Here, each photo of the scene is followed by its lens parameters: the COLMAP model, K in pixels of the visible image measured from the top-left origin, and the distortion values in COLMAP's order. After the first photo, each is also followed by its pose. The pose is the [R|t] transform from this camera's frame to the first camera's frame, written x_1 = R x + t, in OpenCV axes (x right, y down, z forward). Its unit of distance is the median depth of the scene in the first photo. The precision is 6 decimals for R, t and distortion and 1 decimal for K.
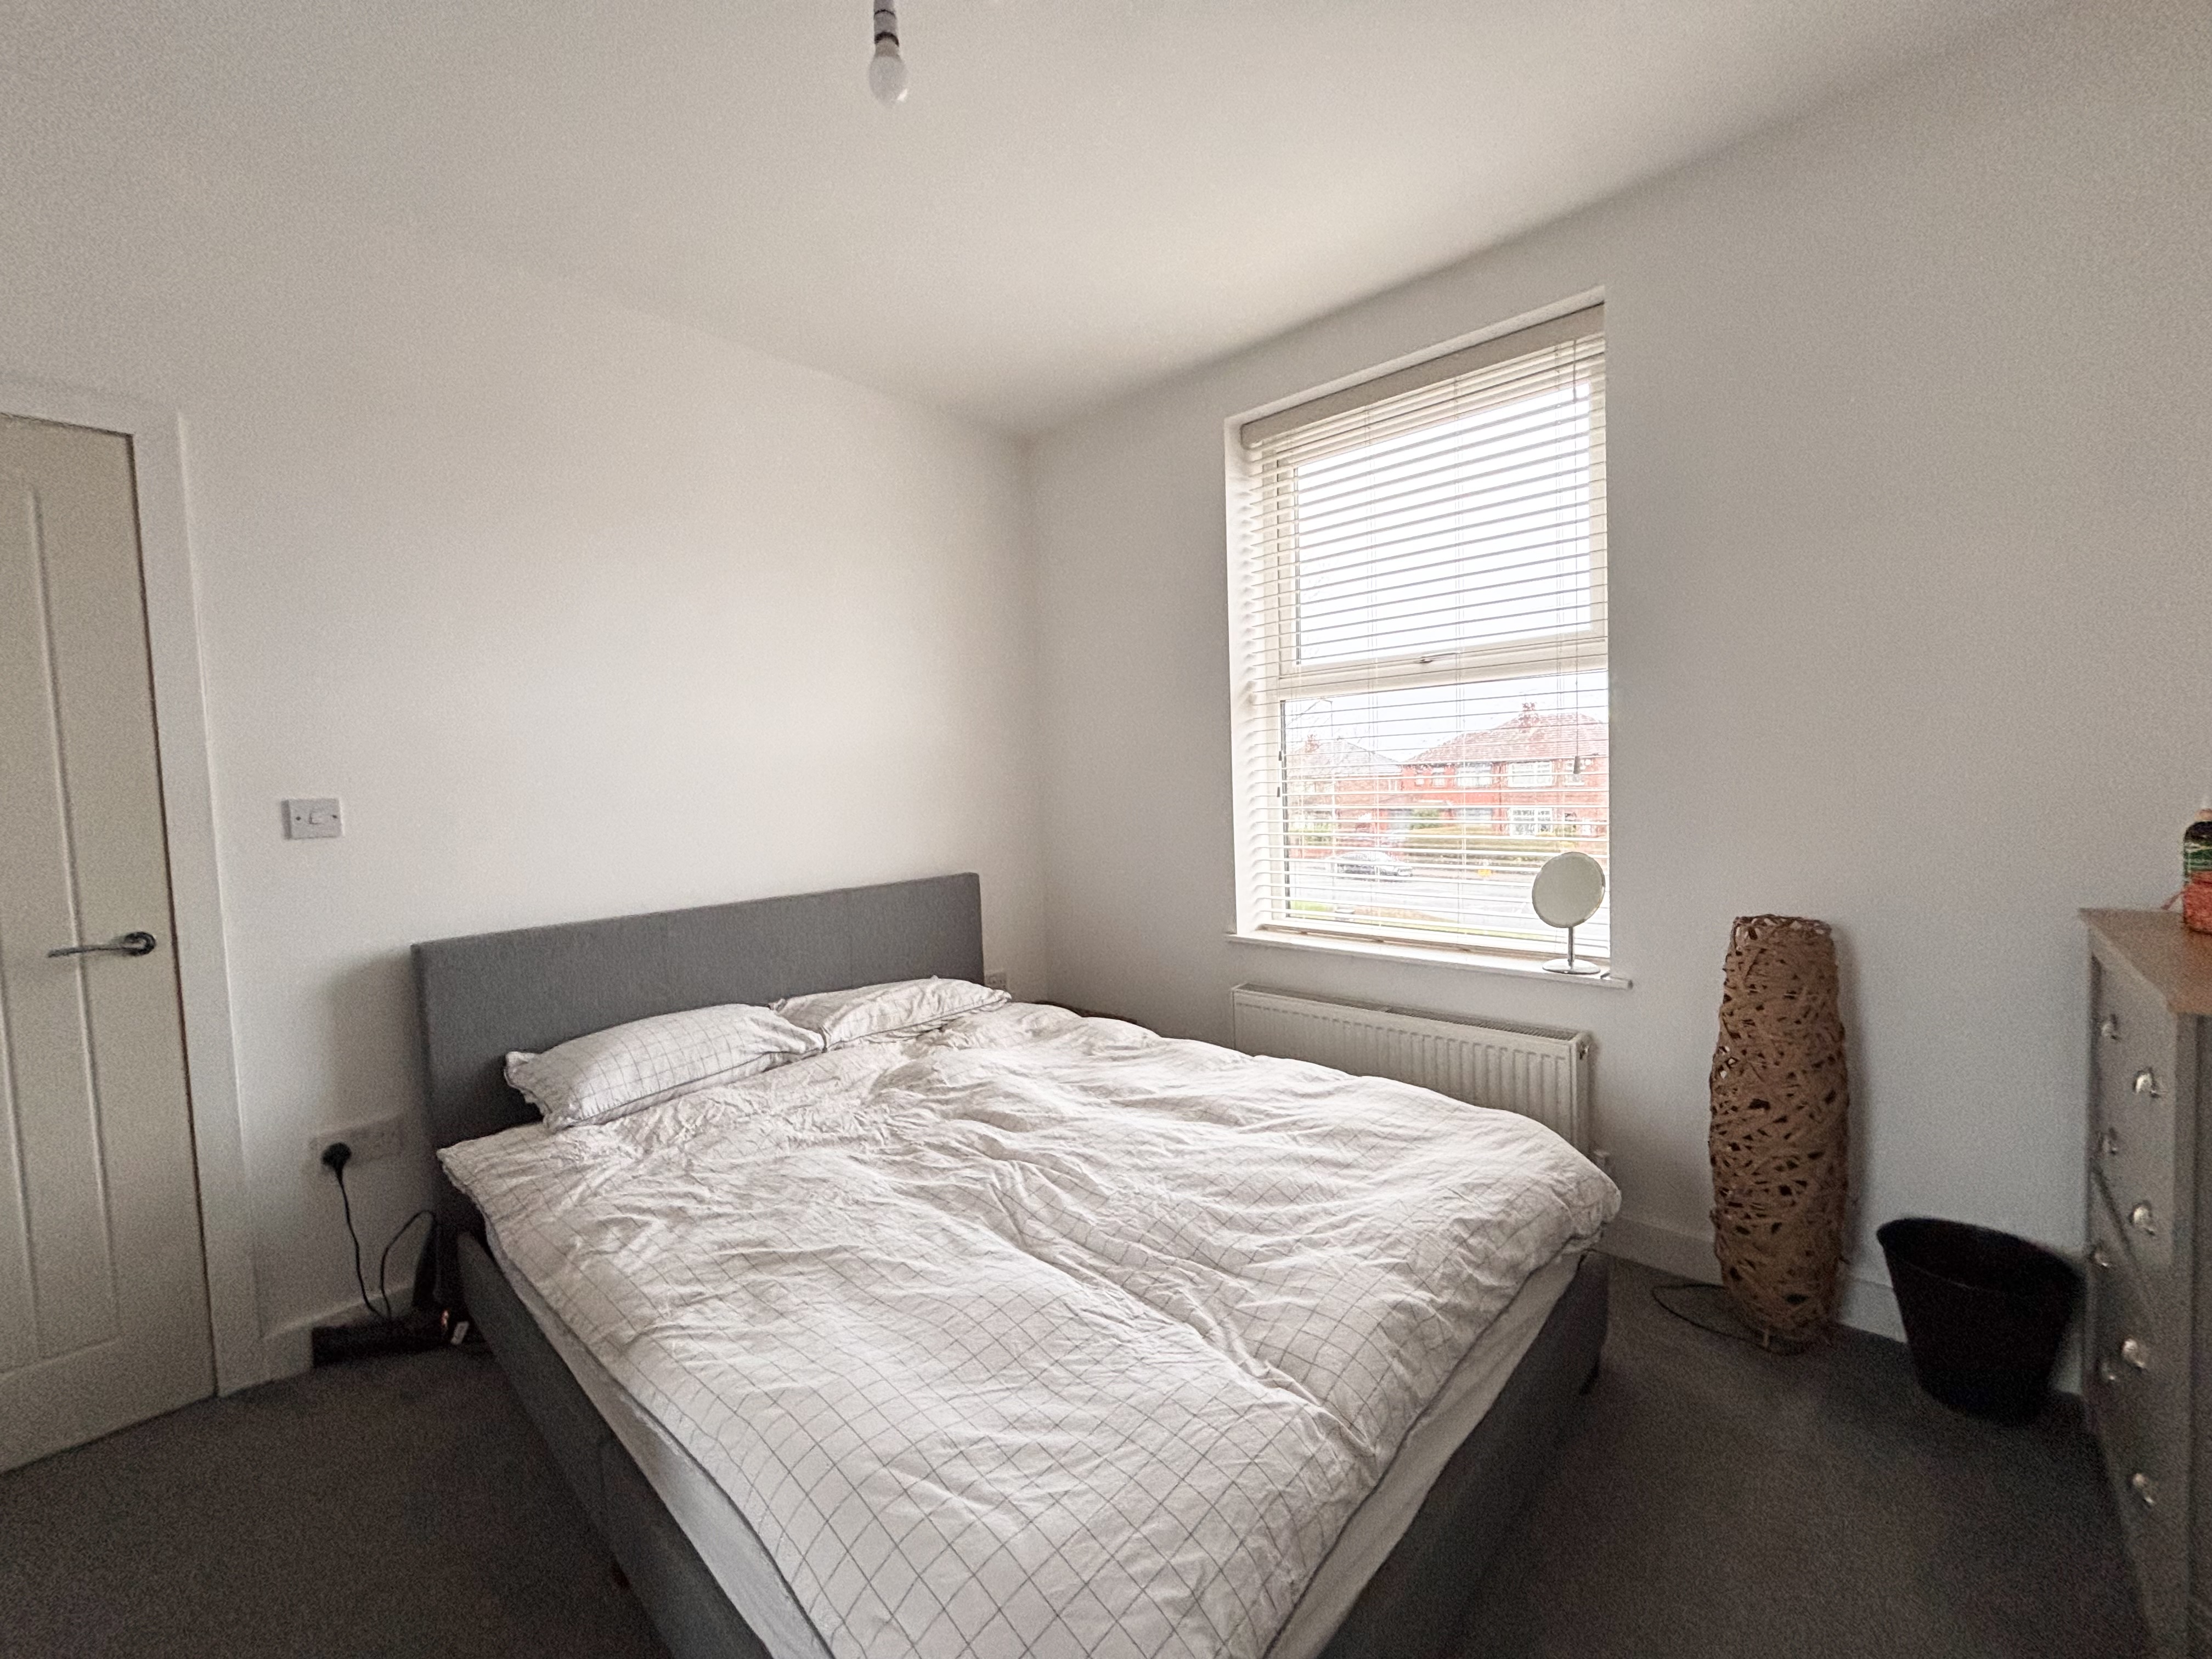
lens RADIAL K [[894.7, 0, 1097.5], [0, 894.7, 825.8], [0, 0, 1]] dist [0.001677, -0.000494]
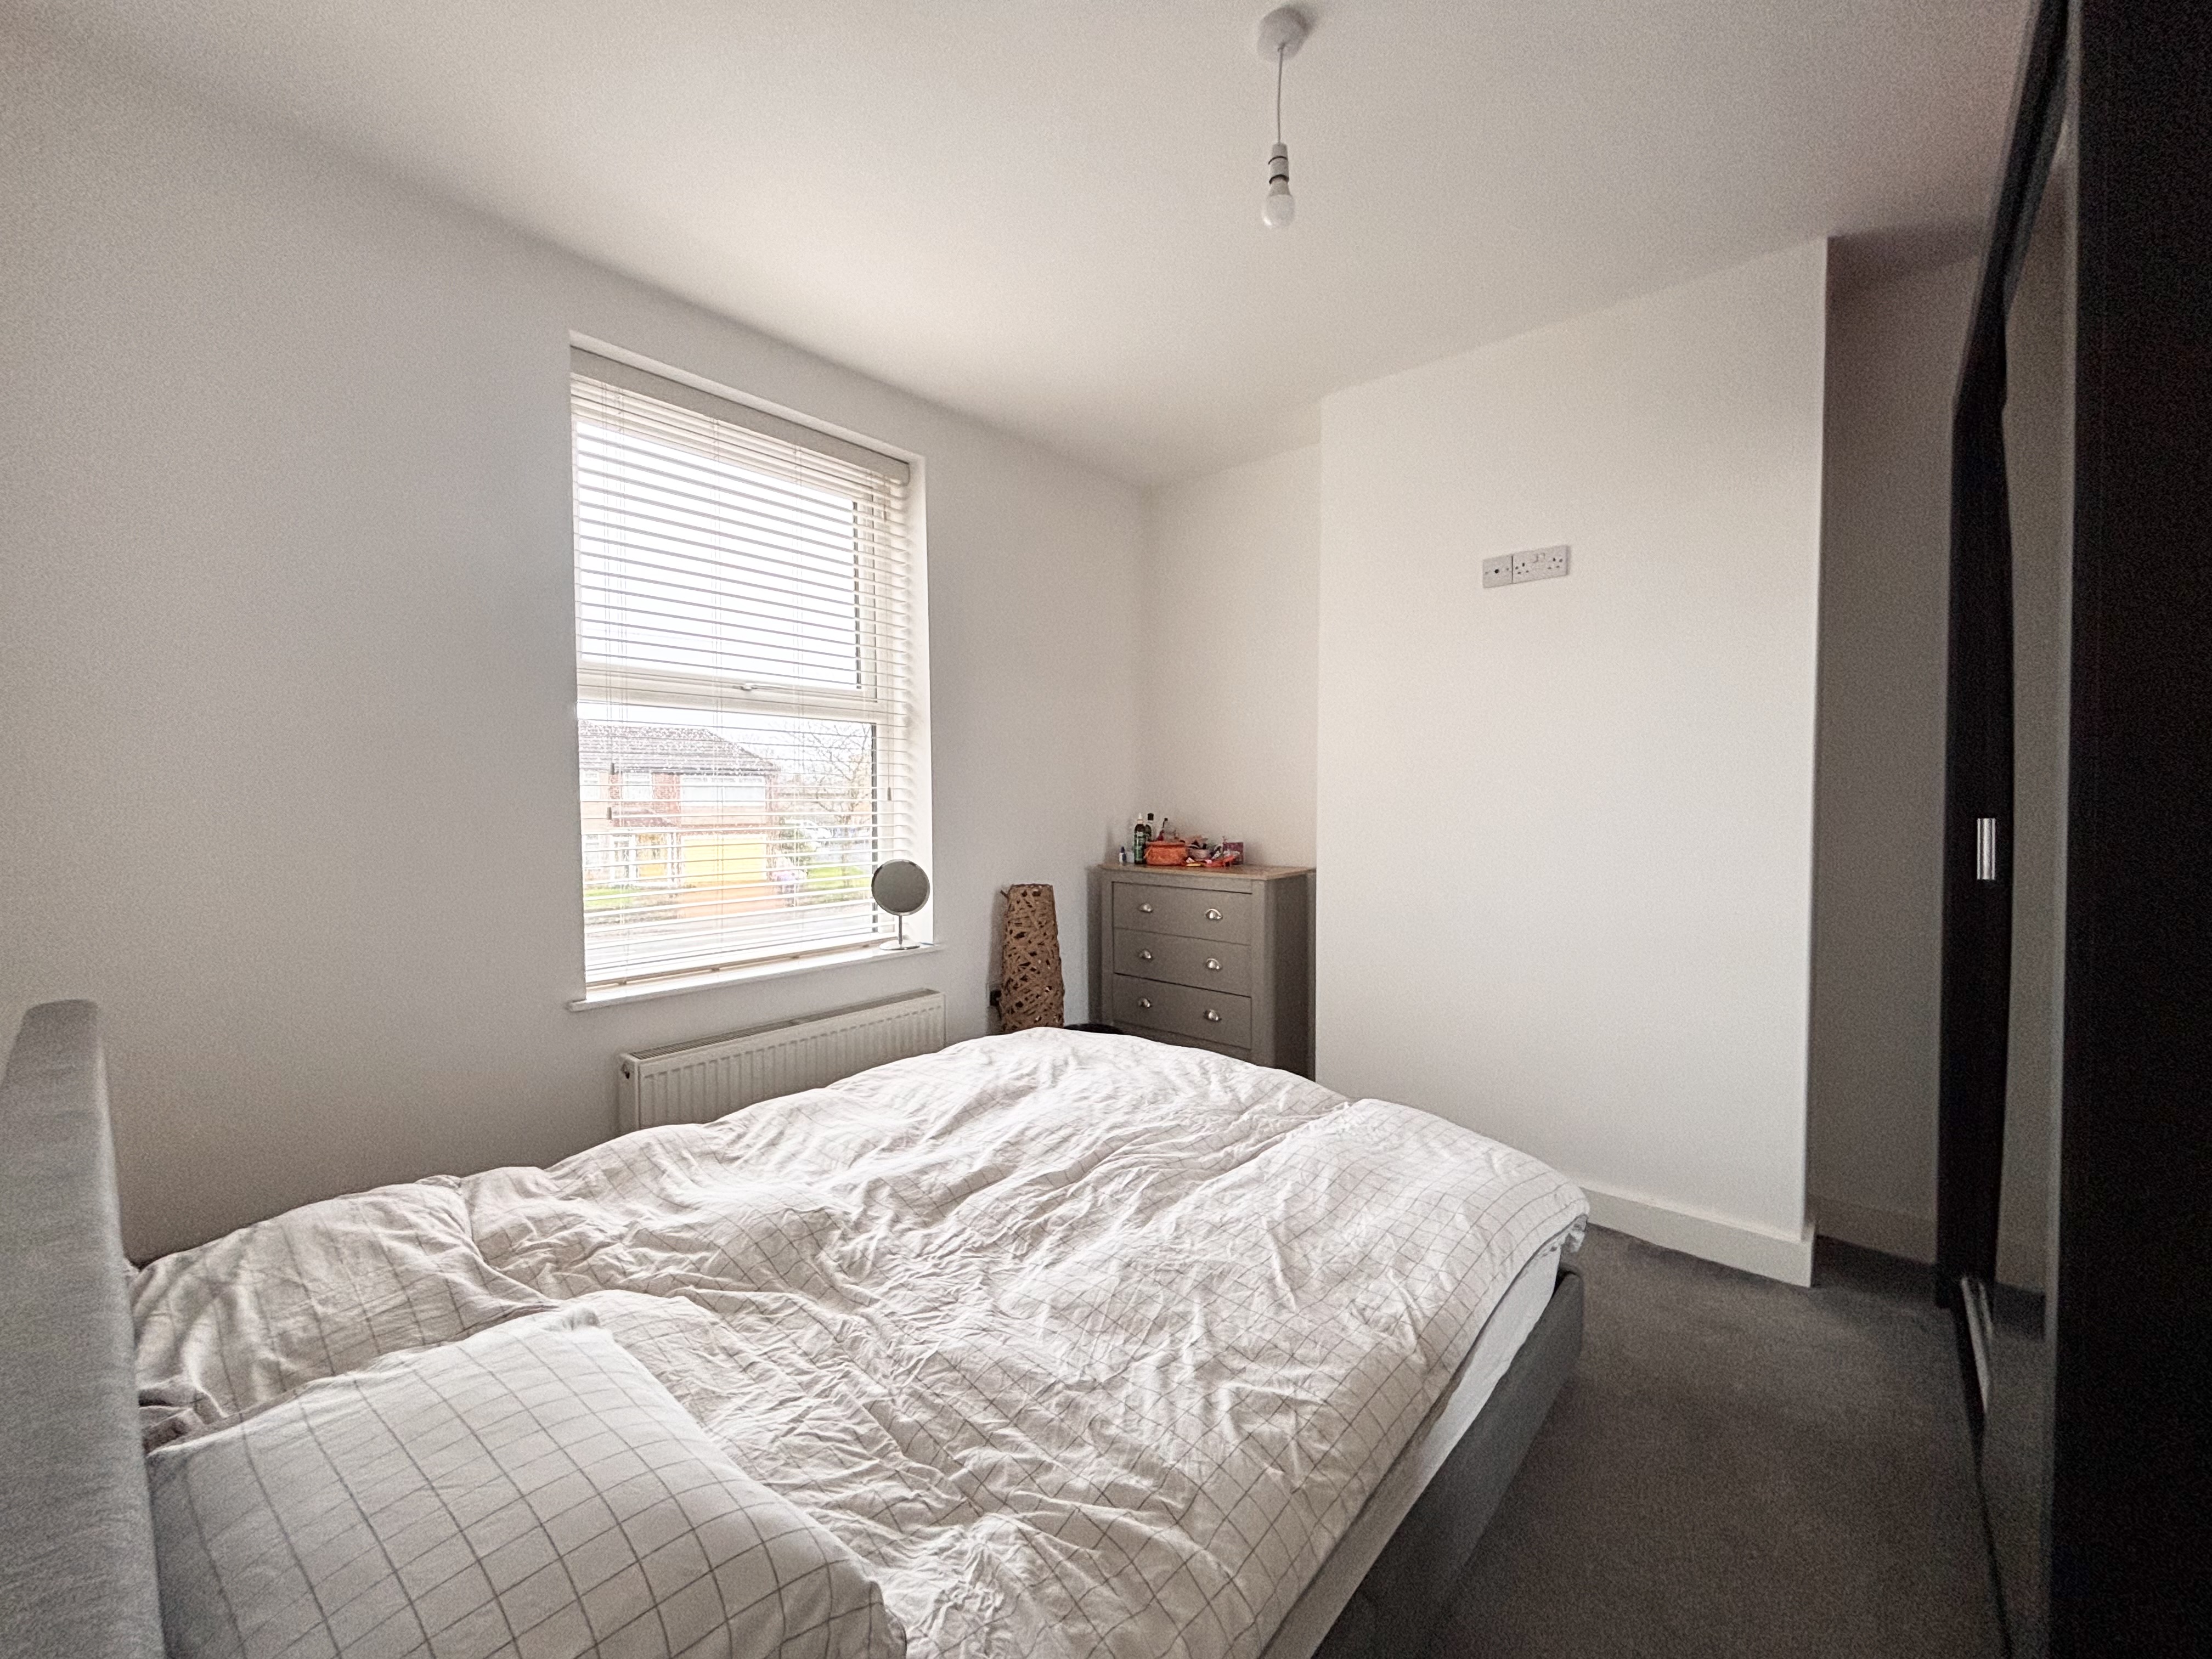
lens RADIAL K [[886.3, 0, 1106.0], [0, 886.3, 829.5], [0, 0, 1]] dist [0.050651, -0.000142]
pose [[-0.038195, -0.006092, 0.999252, -1.006428], [0.051556, 0.998638, 0.008059, -0.012766], [-0.997939, 0.051825, -0.037829, 0.916370]]
